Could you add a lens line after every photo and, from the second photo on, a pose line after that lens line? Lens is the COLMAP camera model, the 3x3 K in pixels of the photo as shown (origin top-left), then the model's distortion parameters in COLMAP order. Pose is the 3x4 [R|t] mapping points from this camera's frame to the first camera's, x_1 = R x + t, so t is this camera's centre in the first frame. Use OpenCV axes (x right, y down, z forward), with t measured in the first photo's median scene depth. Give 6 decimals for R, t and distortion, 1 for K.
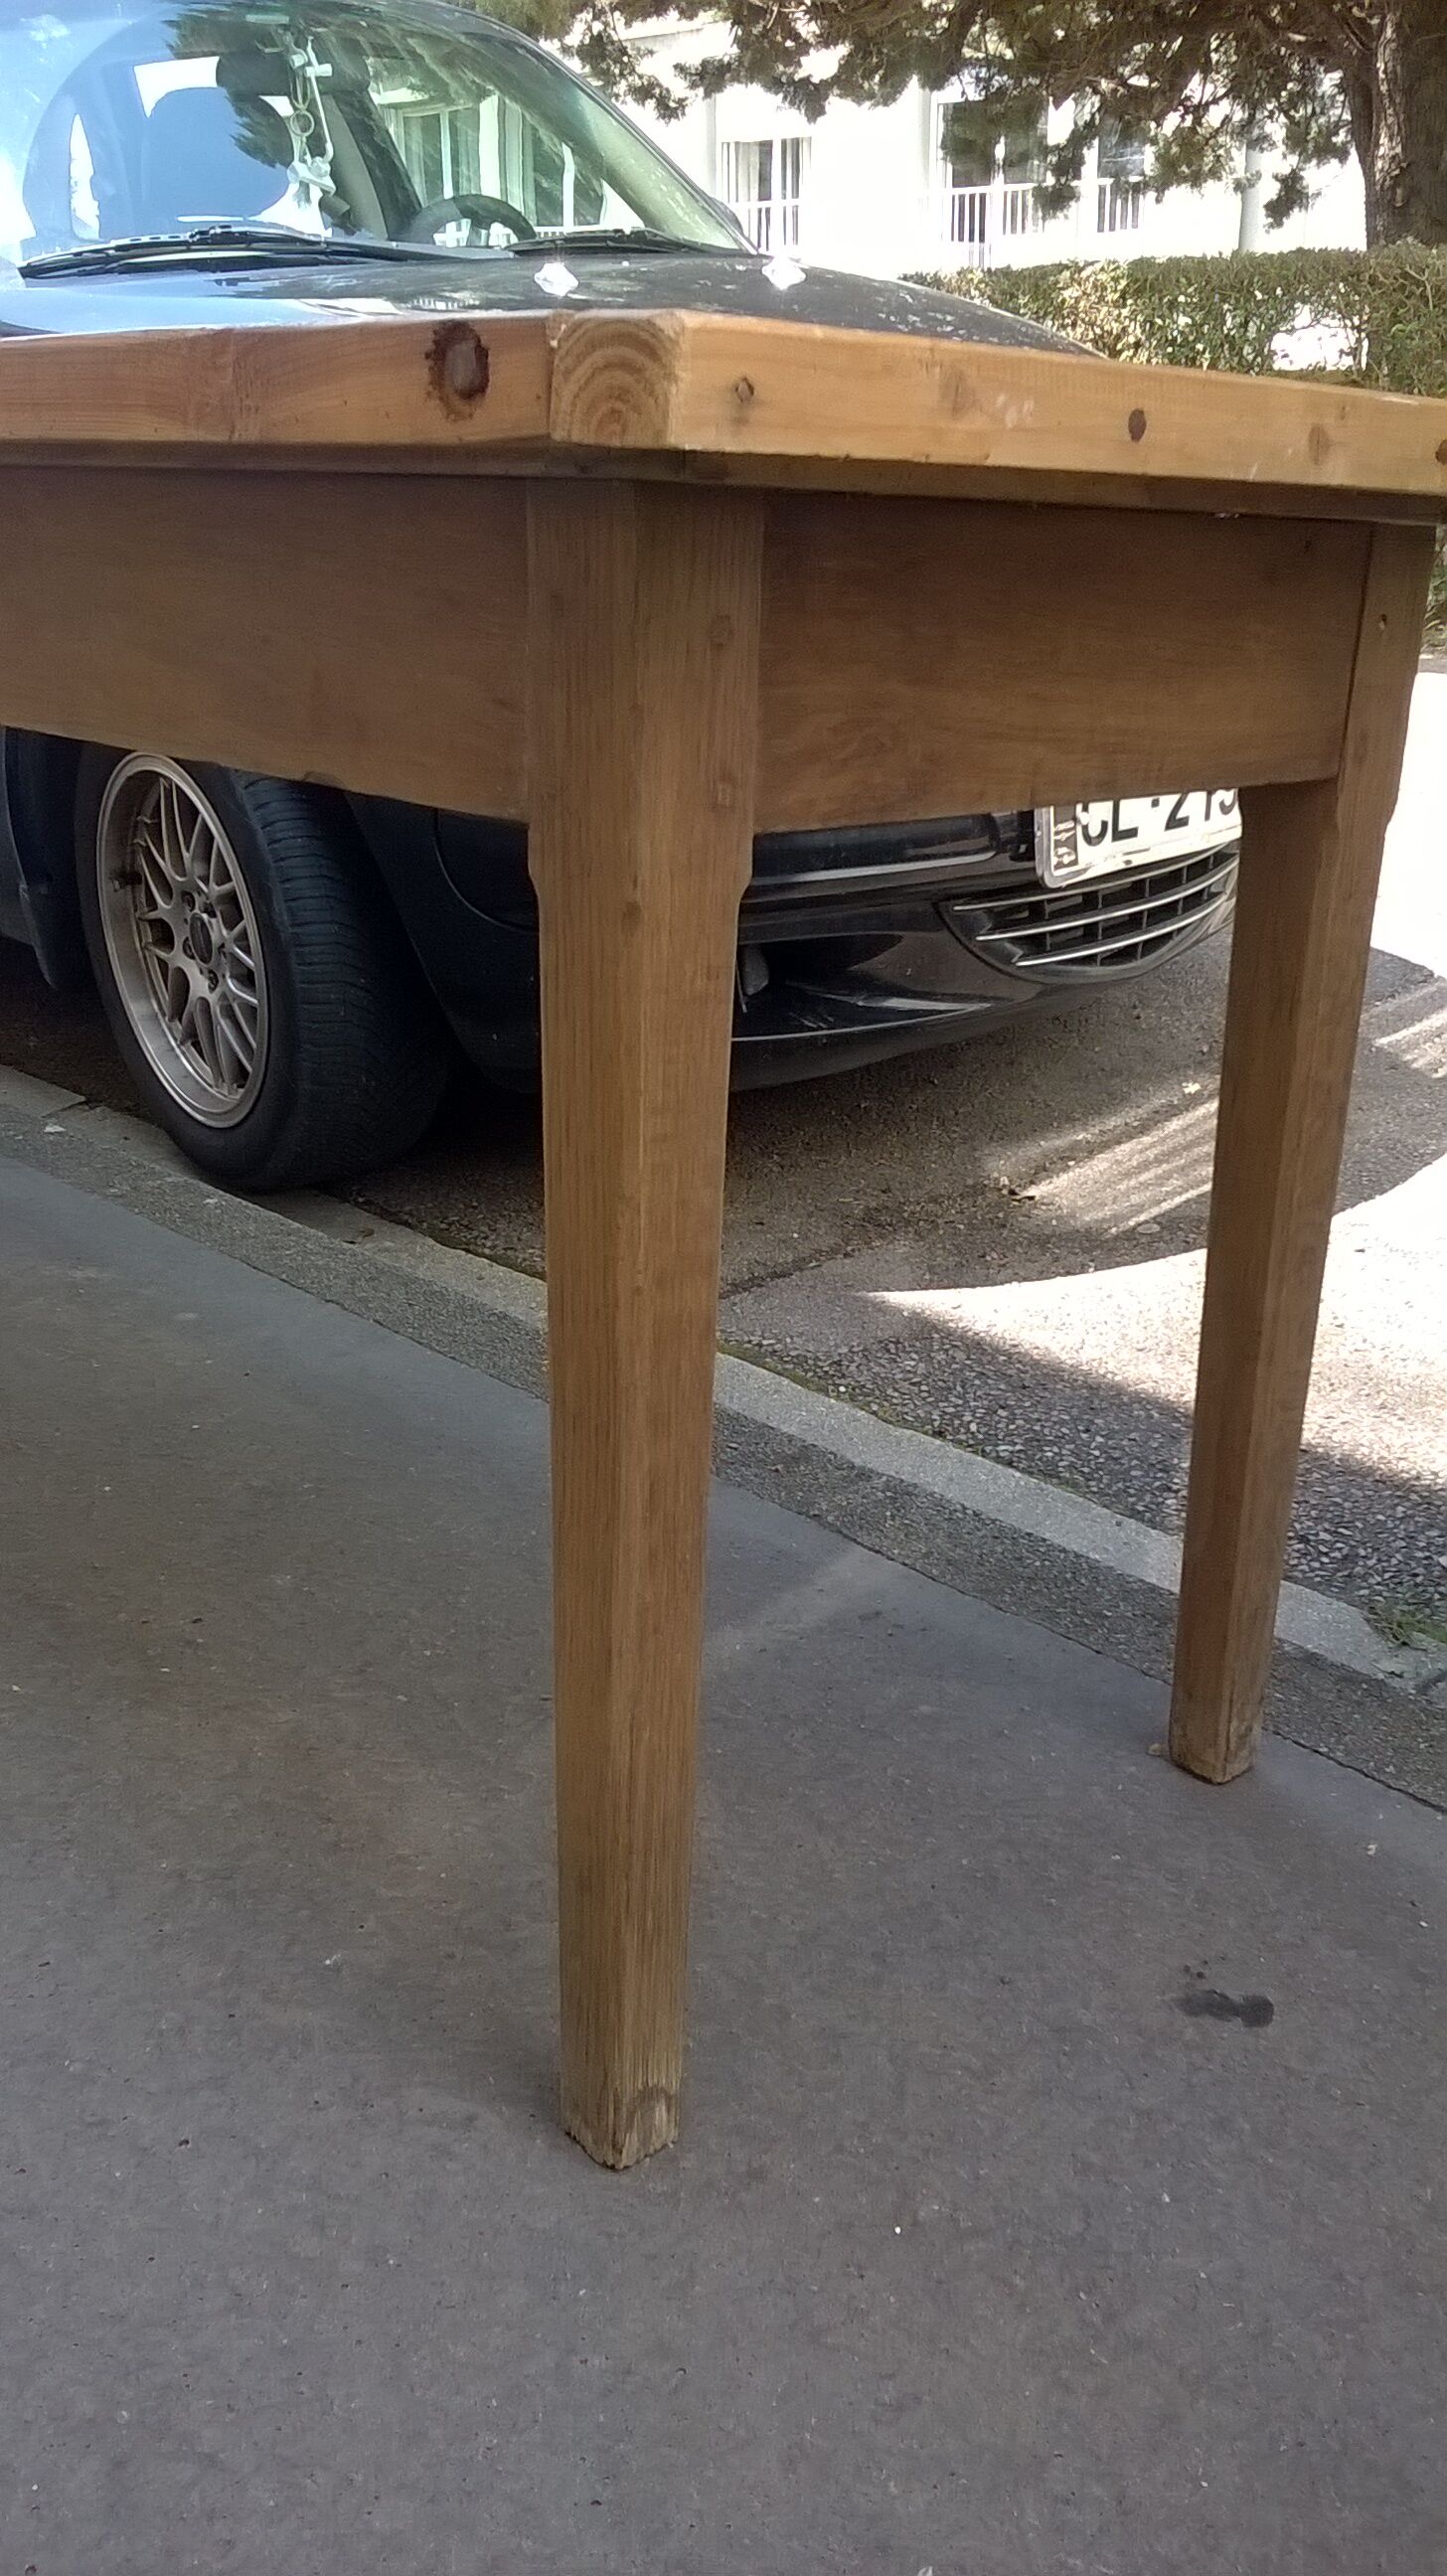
lens RADIAL K [[2273.3, 0, 730.3], [0, 2273.3, 1283.1], [0, 0, 1]] dist [0.047960, -0.189536]
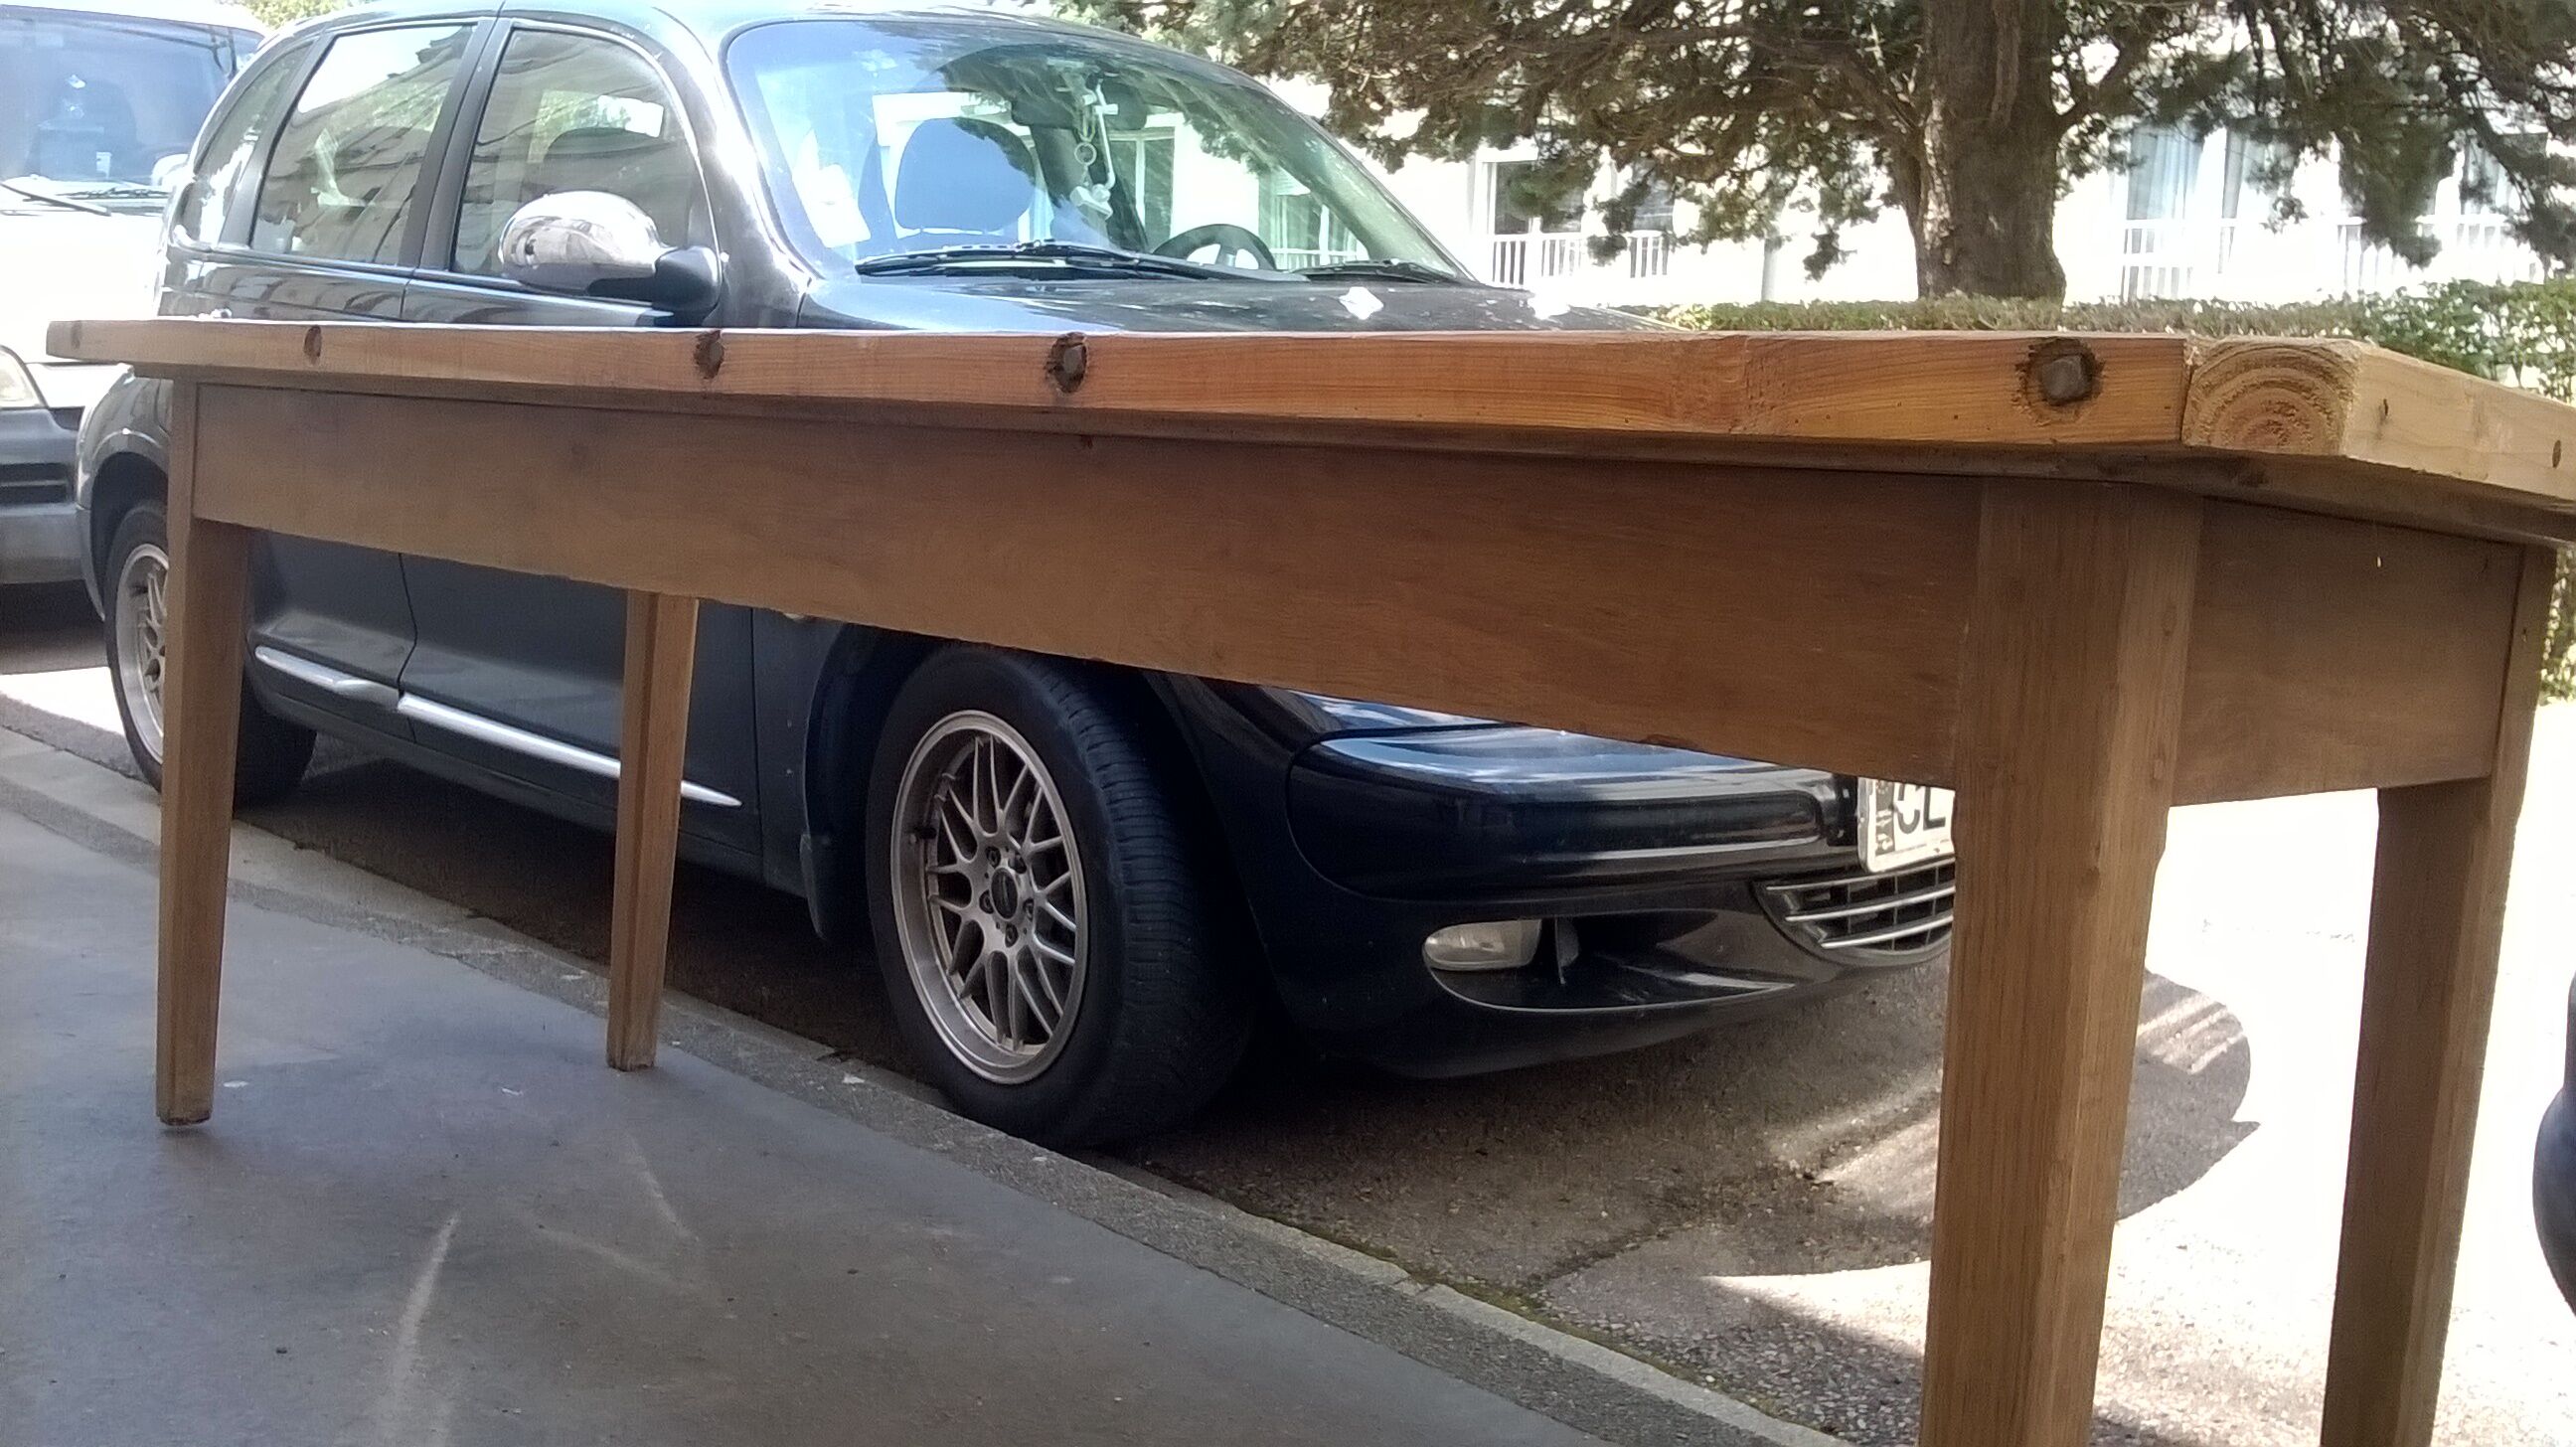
lens RADIAL K [[2273.3, 0, 1334.8], [0, 2273.3, 683.8], [0, 0, 1]] dist [0.047960, -0.189536]
pose [[0.998937, 0.036997, 0.027506, -0.119780], [-0.029008, 0.968140, -0.248723, 0.005200], [-0.035831, 0.247661, 0.968184, -0.002056]]
